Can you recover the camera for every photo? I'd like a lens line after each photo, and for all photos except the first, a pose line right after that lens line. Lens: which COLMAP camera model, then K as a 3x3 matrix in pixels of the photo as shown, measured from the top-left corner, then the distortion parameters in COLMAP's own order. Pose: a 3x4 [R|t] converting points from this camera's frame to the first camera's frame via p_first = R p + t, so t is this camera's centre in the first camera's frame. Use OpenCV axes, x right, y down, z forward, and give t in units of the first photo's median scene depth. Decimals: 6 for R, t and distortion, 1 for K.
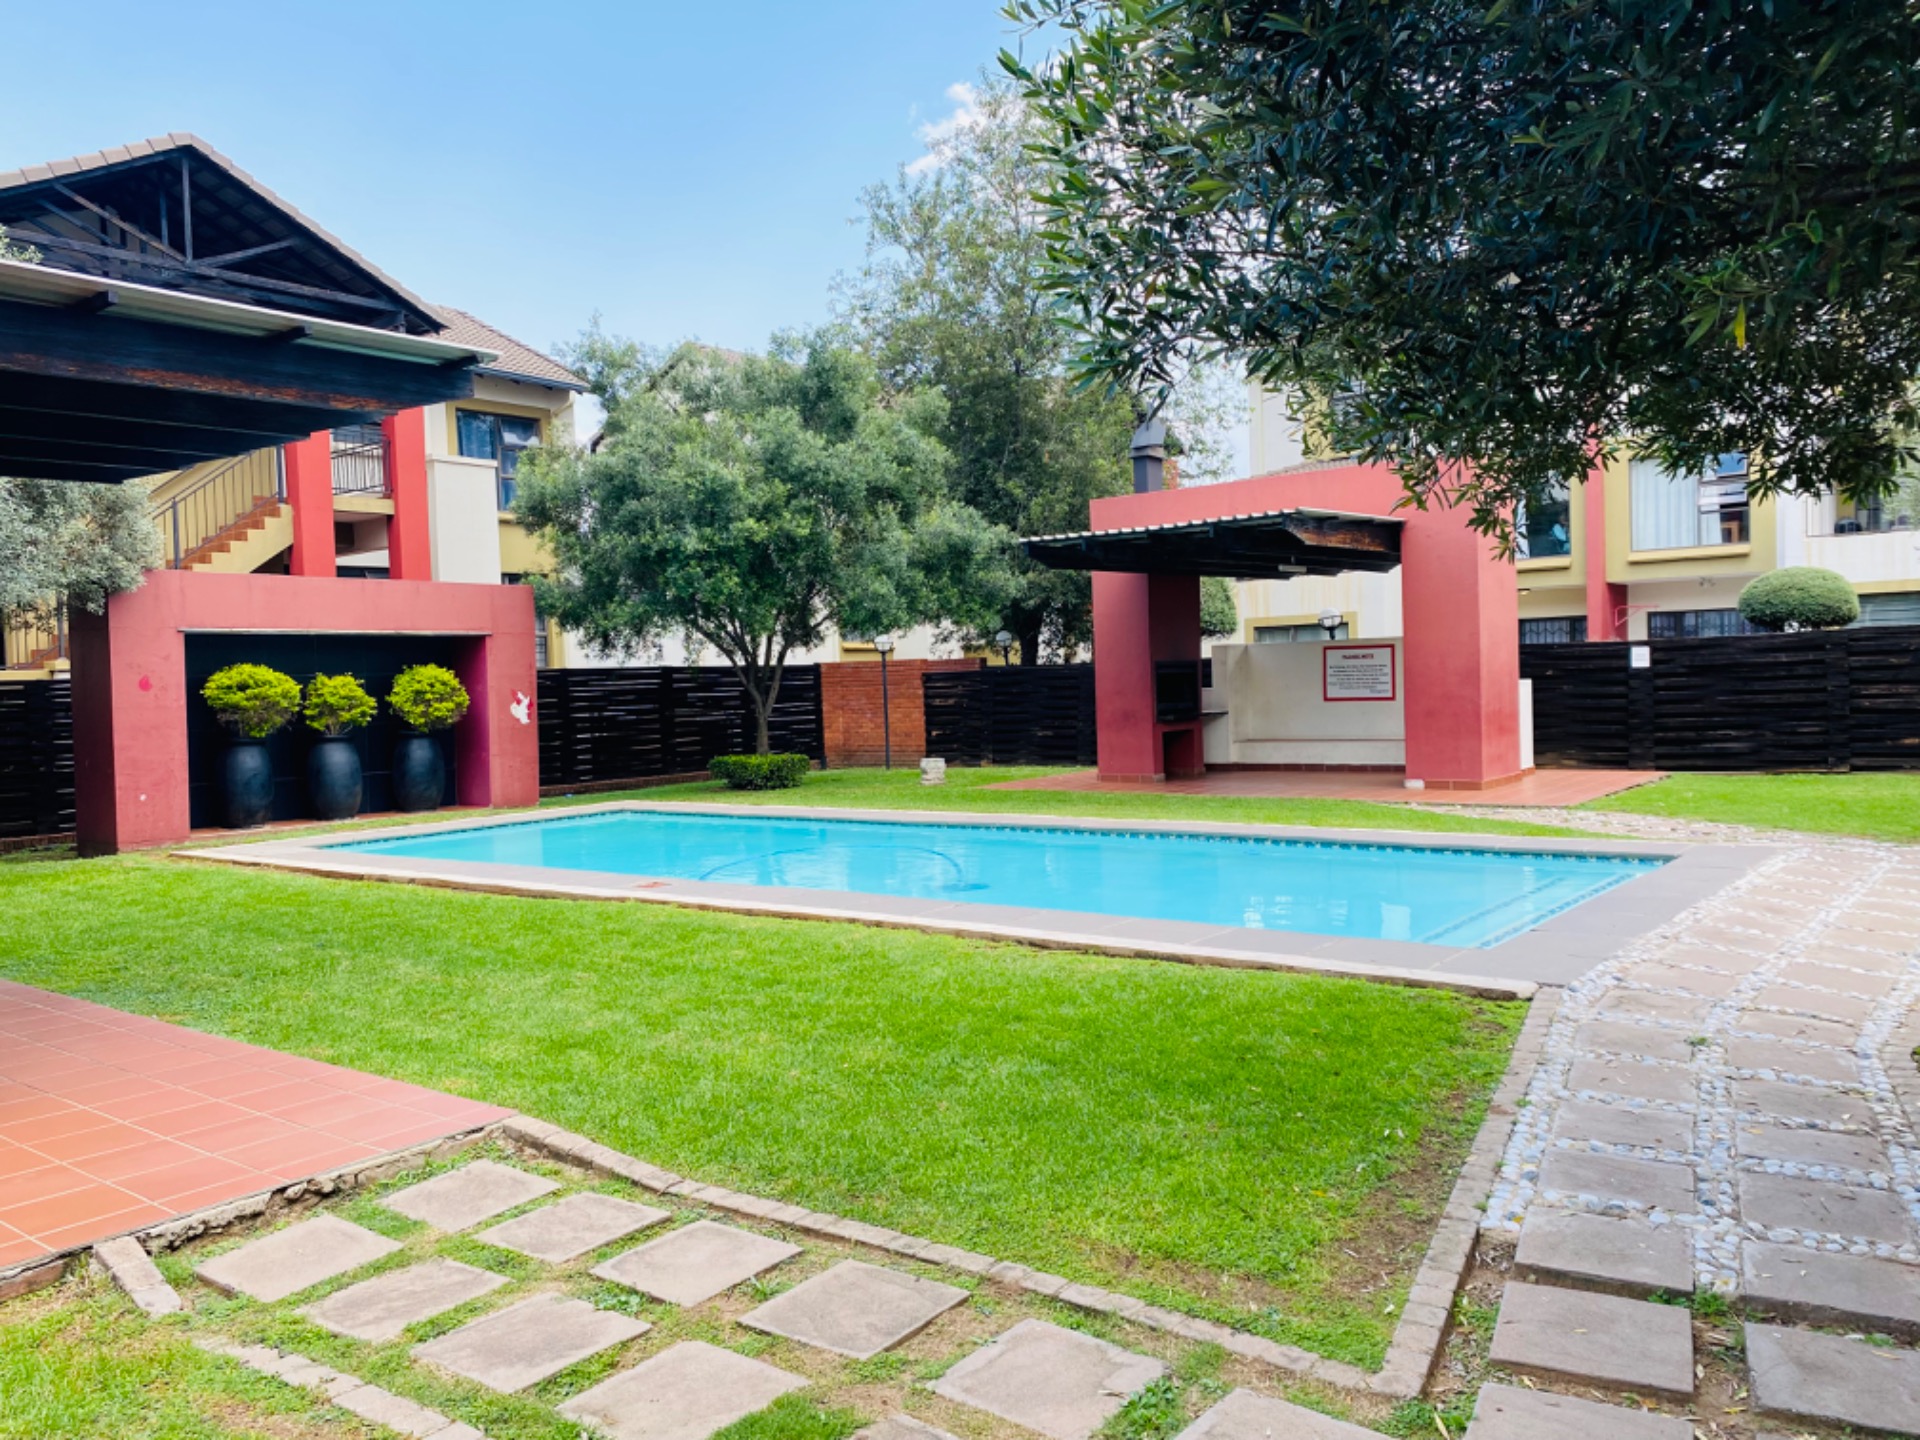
lens RADIAL K [[1463.4, 0, 958.4], [0, 1463.4, 706.4], [0, 0, 1]] dist [0.007993, -0.012666]
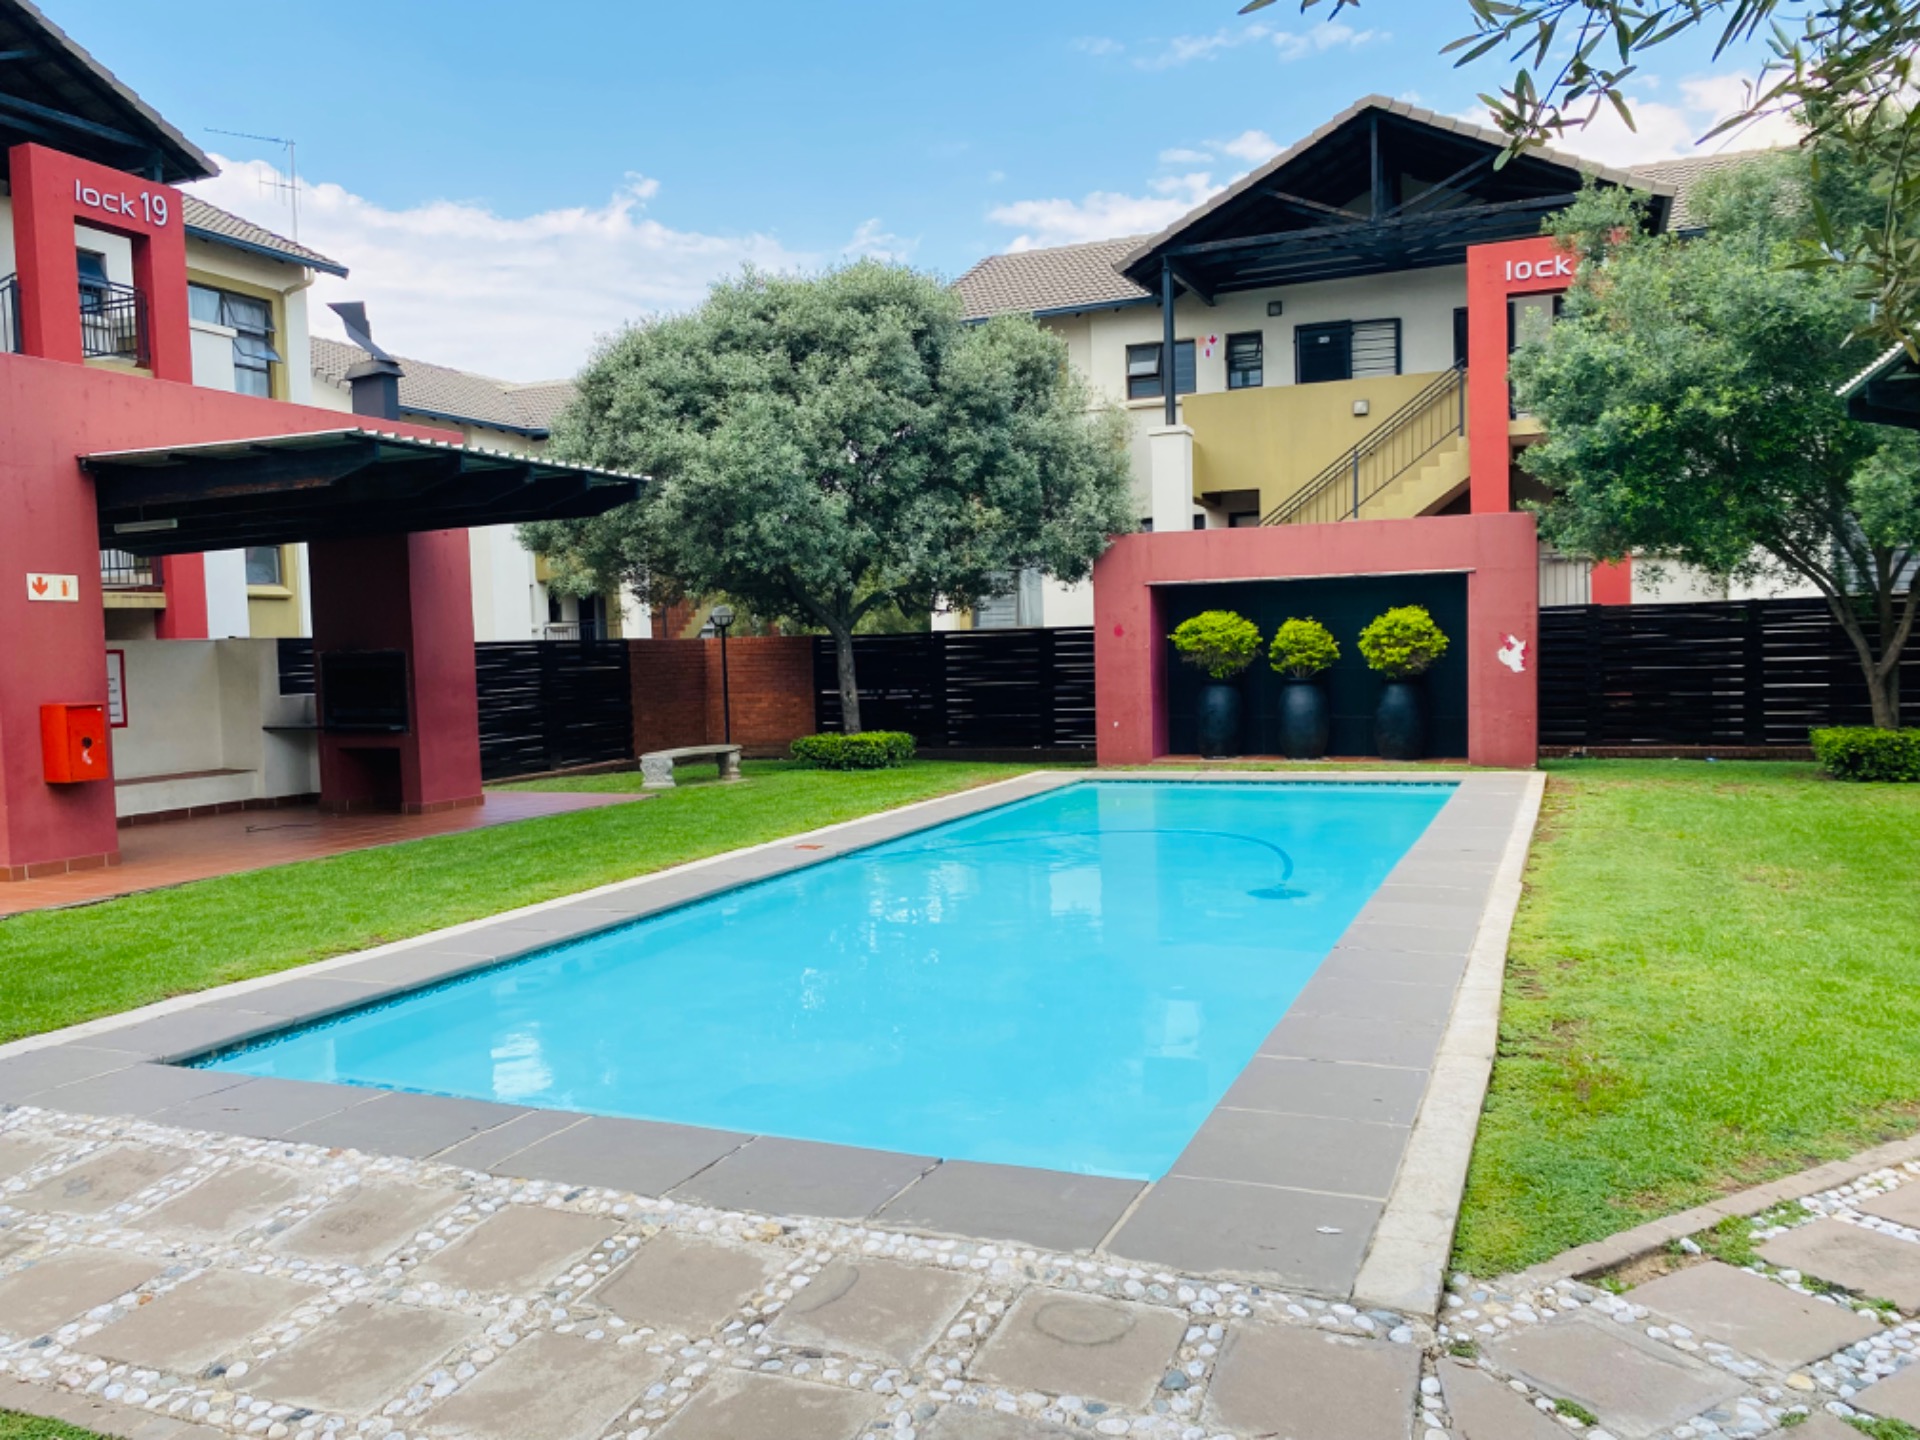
lens RADIAL K [[1458.8, 0, 960.0], [0, 1458.8, 720.0], [0, 0, 1]] dist [0.003573, -0.005607]
pose [[0.252135, 0.066174, -0.965427, 0.498093], [0.000365, 0.997653, 0.068478, -0.020601], [0.967692, -0.017618, 0.251519, 0.489464]]
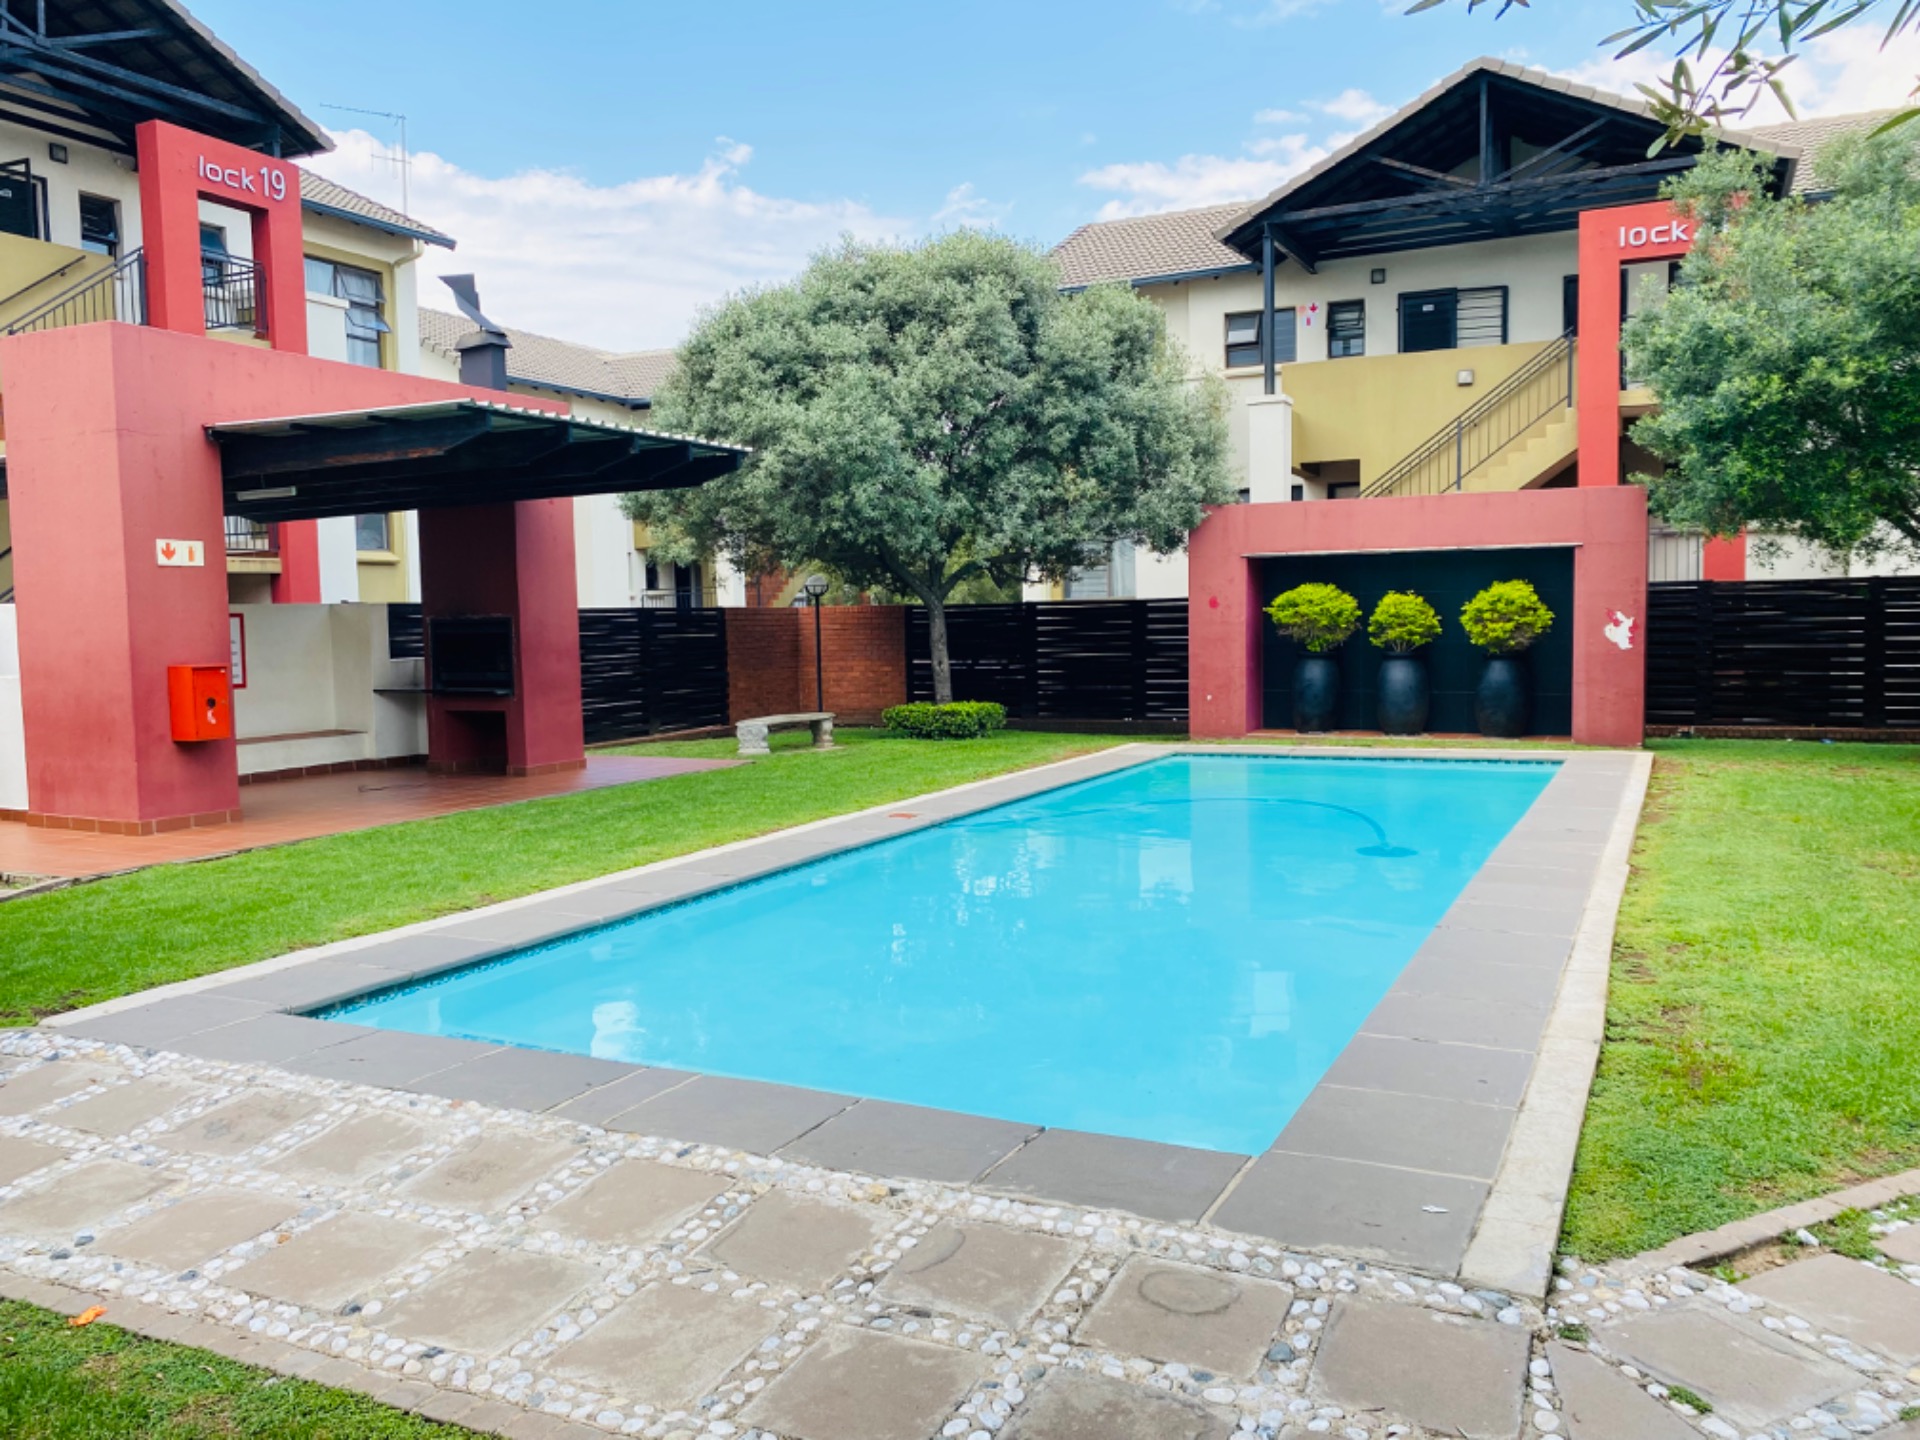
lens RADIAL K [[1463.4, 0, 958.4], [0, 1463.4, 706.4], [0, 0, 1]] dist [0.007993, -0.012666]
pose [[0.195069, 0.080557, -0.977476, 0.501721], [-0.007945, 0.996718, 0.080557, -0.022100], [0.980757, -0.007948, 0.195069, 0.481460]]
